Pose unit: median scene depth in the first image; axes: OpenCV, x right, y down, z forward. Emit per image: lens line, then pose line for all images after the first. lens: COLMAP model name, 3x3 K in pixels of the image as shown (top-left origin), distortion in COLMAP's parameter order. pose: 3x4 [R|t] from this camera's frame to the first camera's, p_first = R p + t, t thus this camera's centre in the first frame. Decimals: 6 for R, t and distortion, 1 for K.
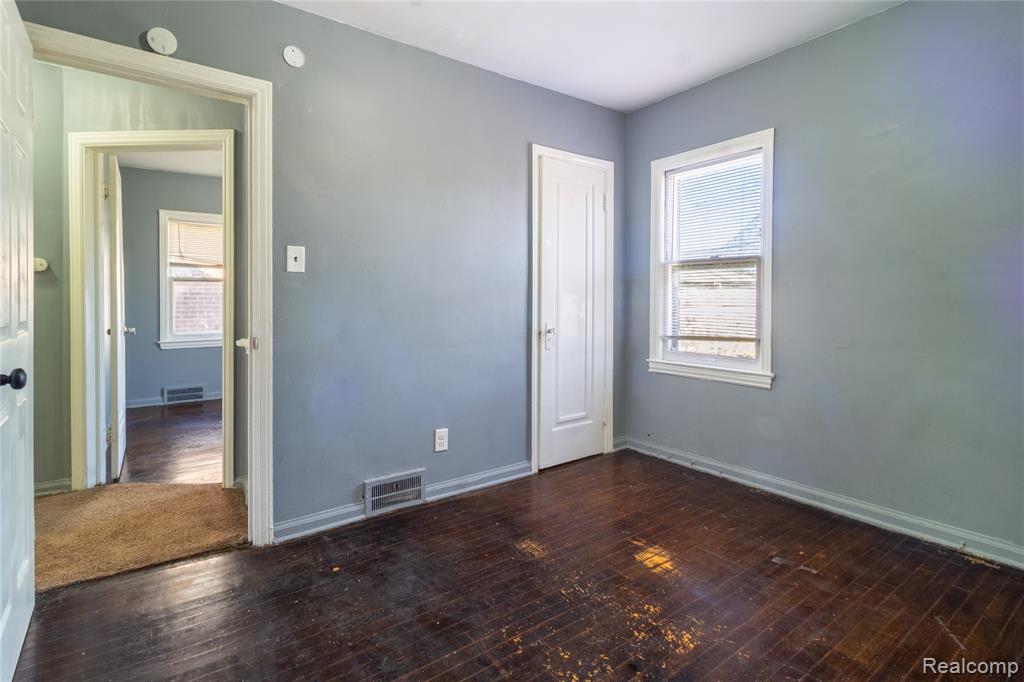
lens RADIAL K [[485.4, 0, 512.9], [0, 485.4, 302.9], [0, 0, 1]] dist [0.007821, -0.006024]
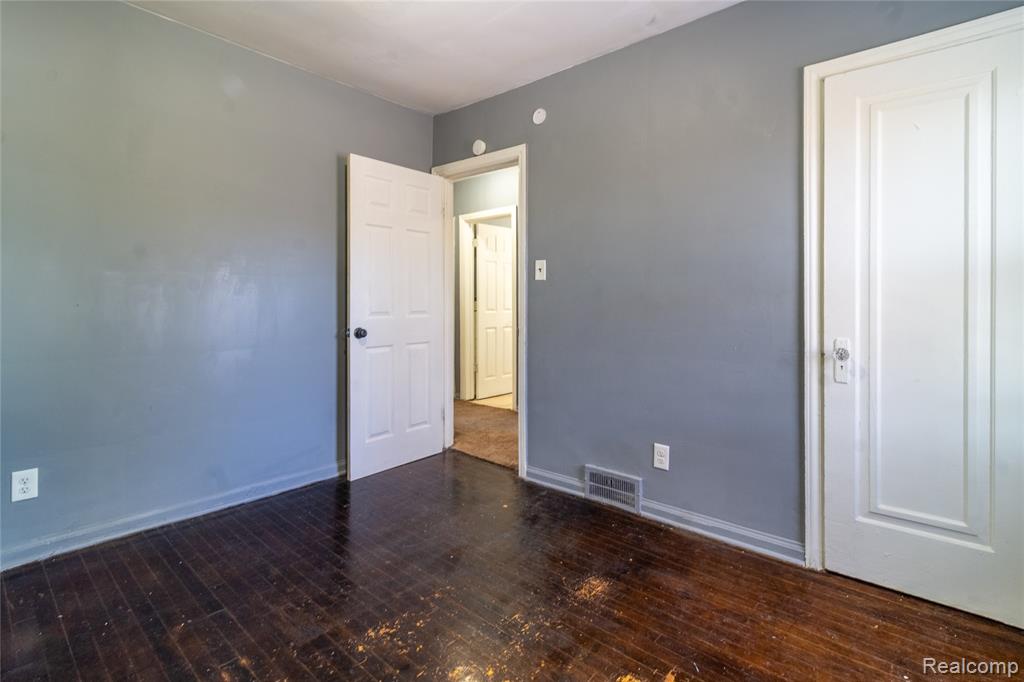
lens RADIAL K [[485.4, 0, 504.2], [0, 485.4, 300.1], [0, 0, 1]] dist [0.007821, -0.006024]
pose [[0.226402, -0.000776, -0.974034, 0.740084], [-0.010670, 0.999938, -0.003277, -0.004026], [0.973976, 0.011134, 0.226379, 0.561060]]
